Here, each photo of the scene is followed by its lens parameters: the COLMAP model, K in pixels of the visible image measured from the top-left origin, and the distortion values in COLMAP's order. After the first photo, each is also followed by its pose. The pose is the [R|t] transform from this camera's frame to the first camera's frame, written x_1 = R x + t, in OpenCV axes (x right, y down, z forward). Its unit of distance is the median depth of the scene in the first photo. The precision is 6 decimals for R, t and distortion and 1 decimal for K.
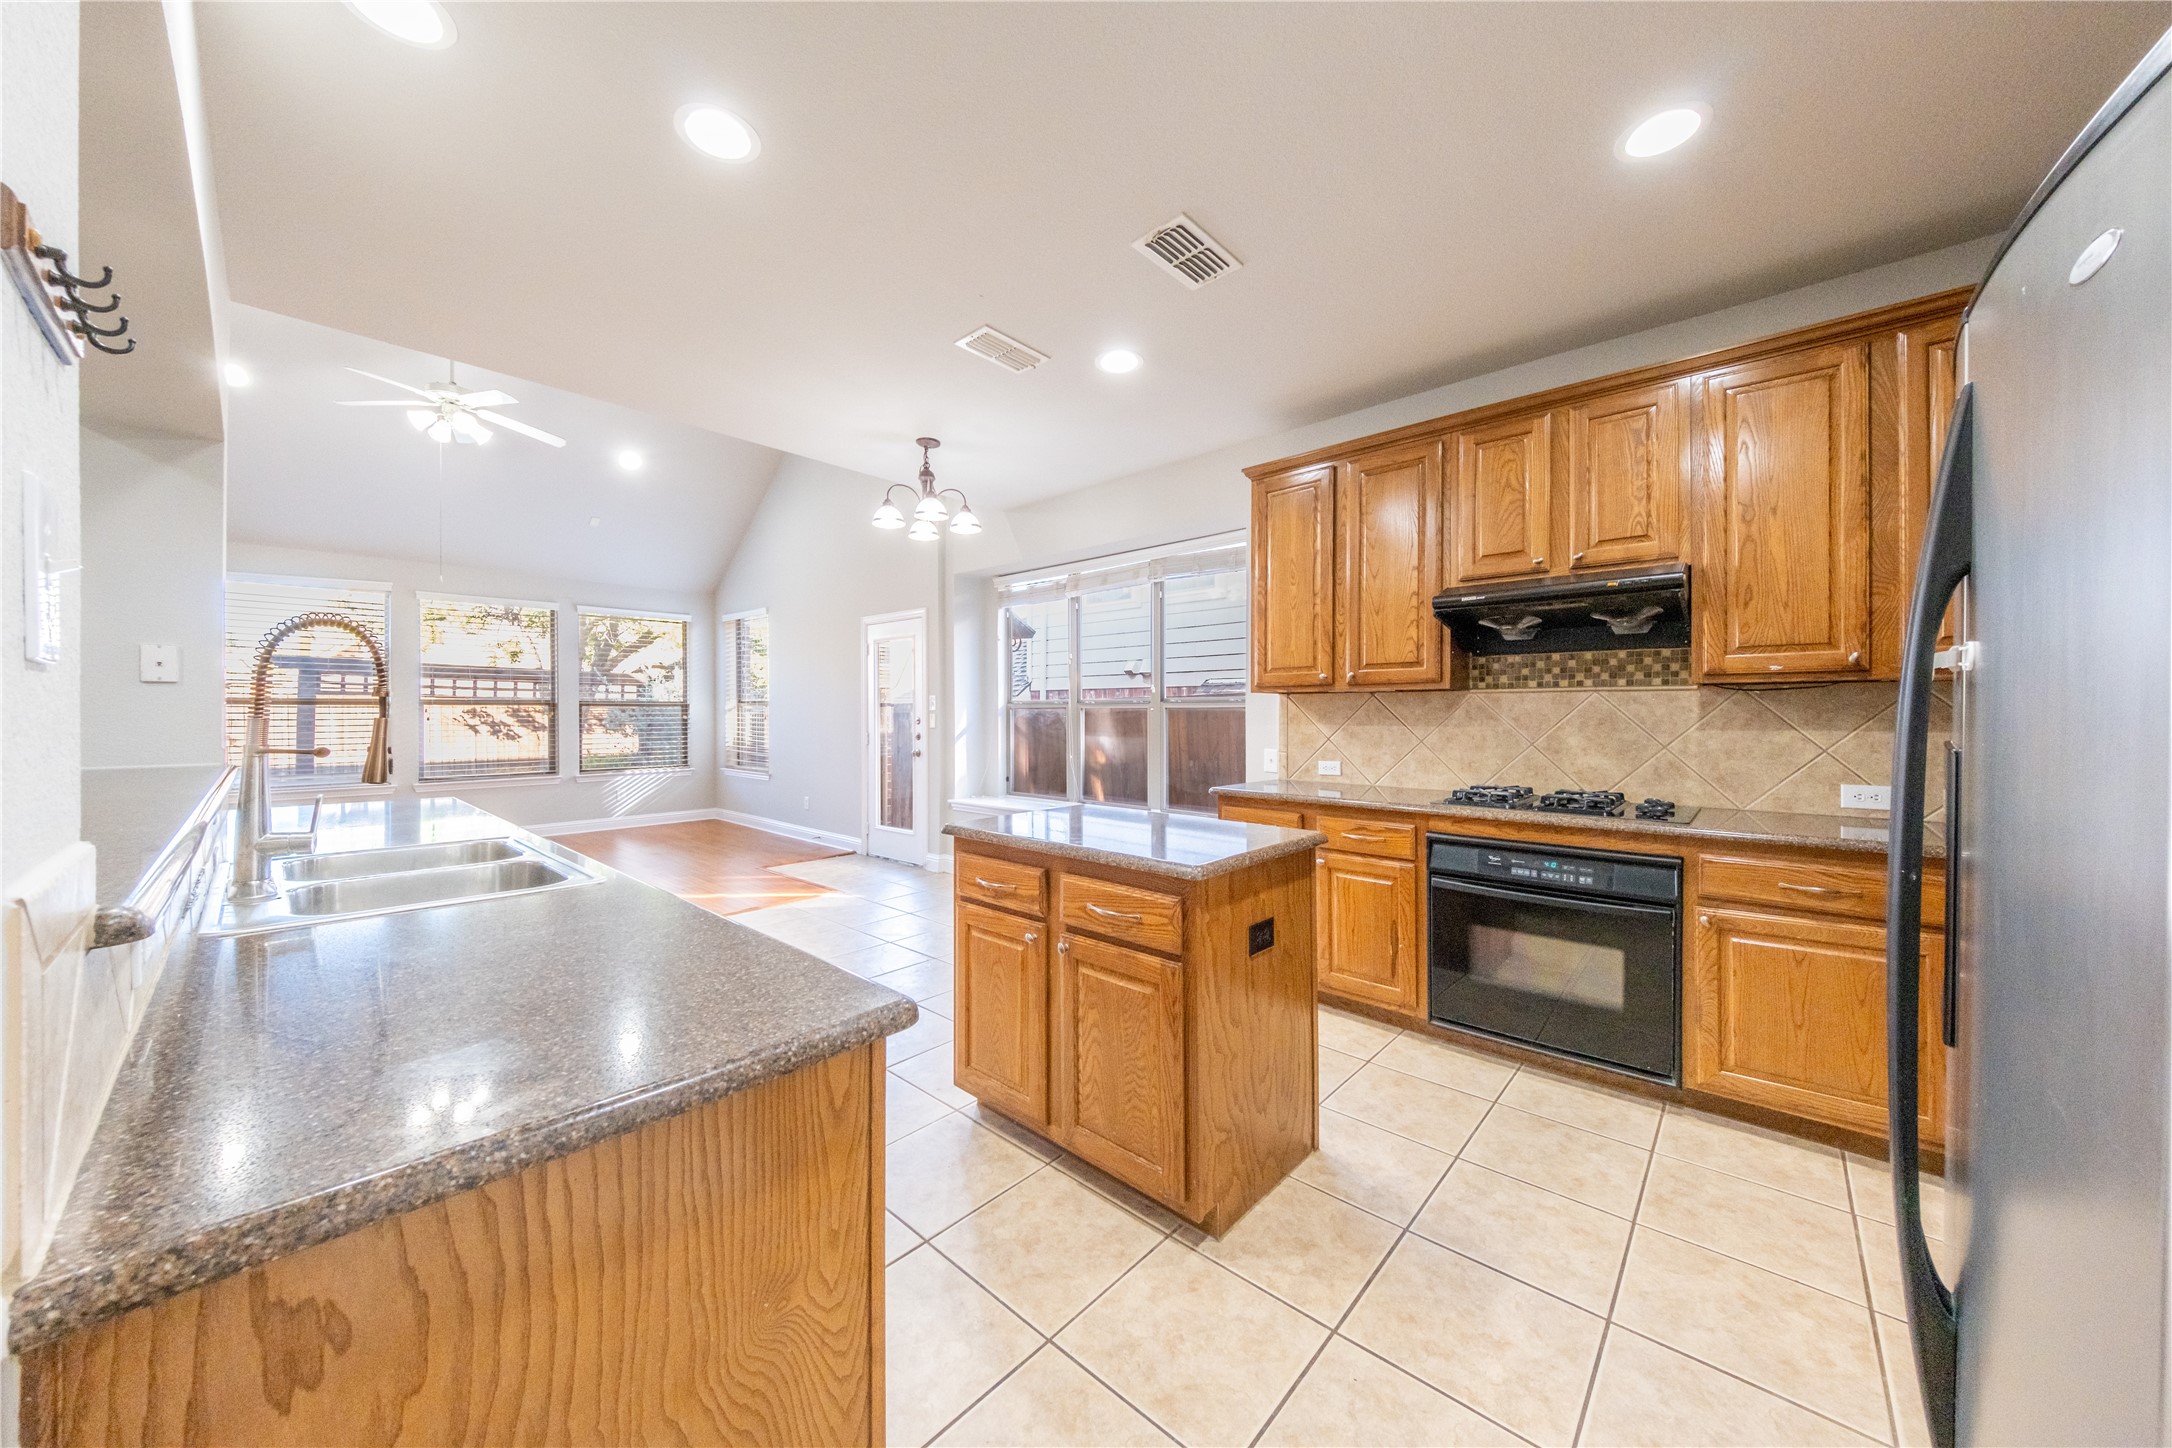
lens RADIAL K [[727.6, 0, 1070.6], [0, 727.6, 711.8], [0, 0, 1]] dist [-0.000707, -0.000033]
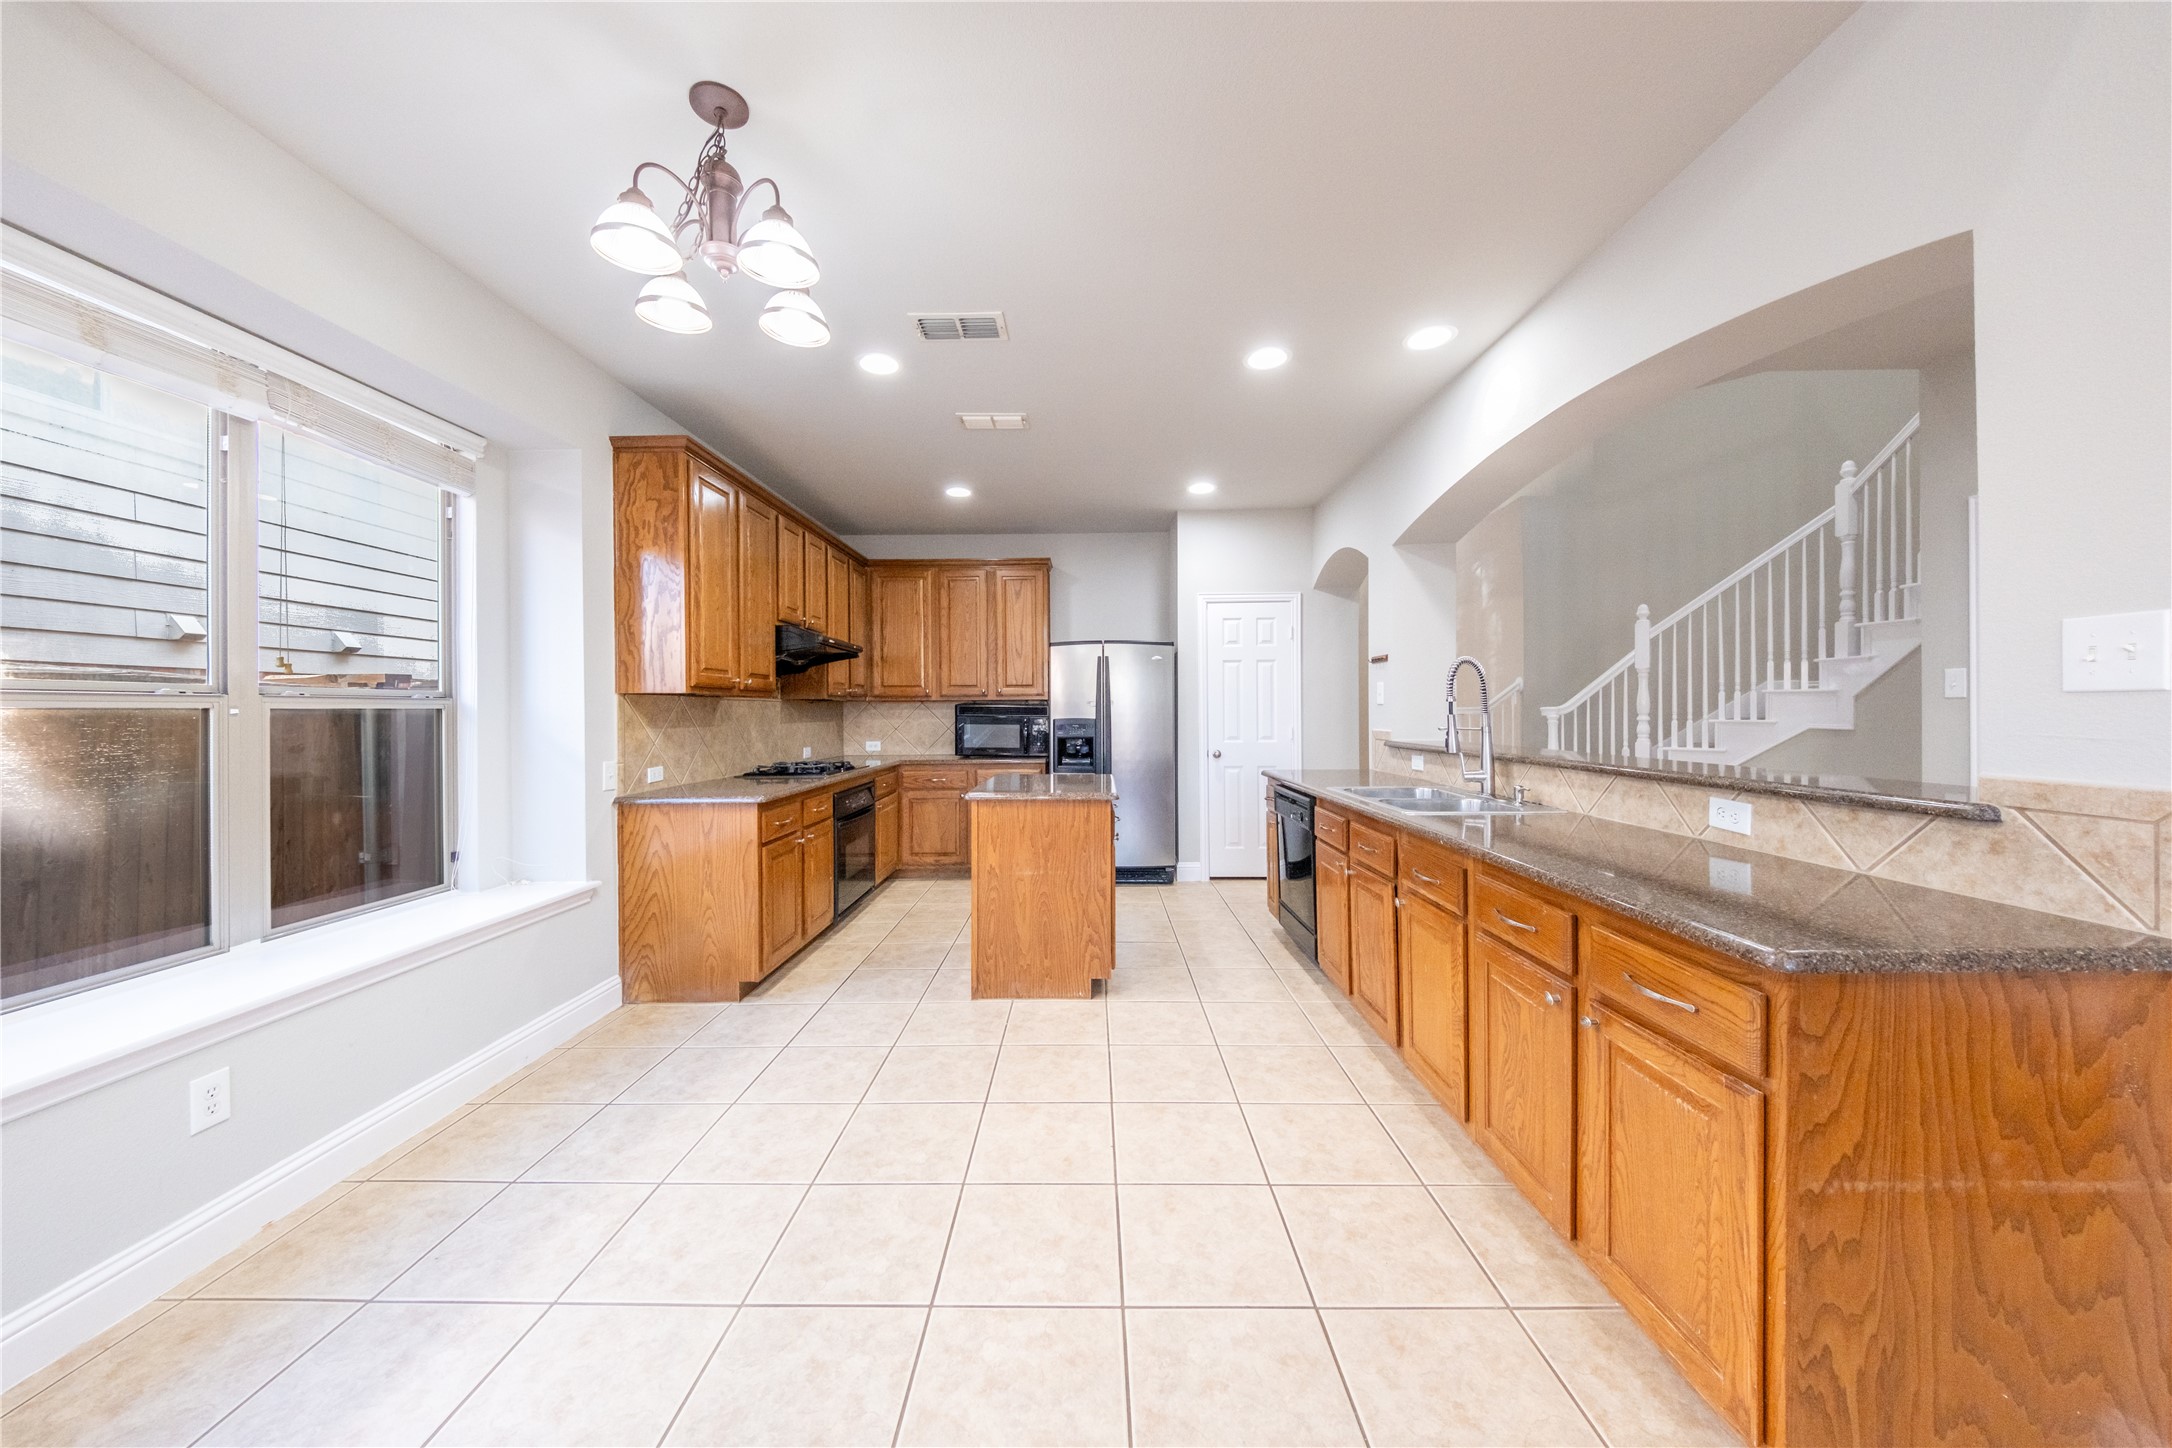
lens RADIAL K [[733.3, 0, 1079.8], [0, 733.3, 710.5], [0, 0, 1]] dist [0.047388, -0.022170]
pose [[-0.672986, 0.007383, 0.739618, -0.716665], [0.007861, 0.999965, -0.002829, 0.001838], [-0.739614, 0.003910, -0.673020, 1.224324]]
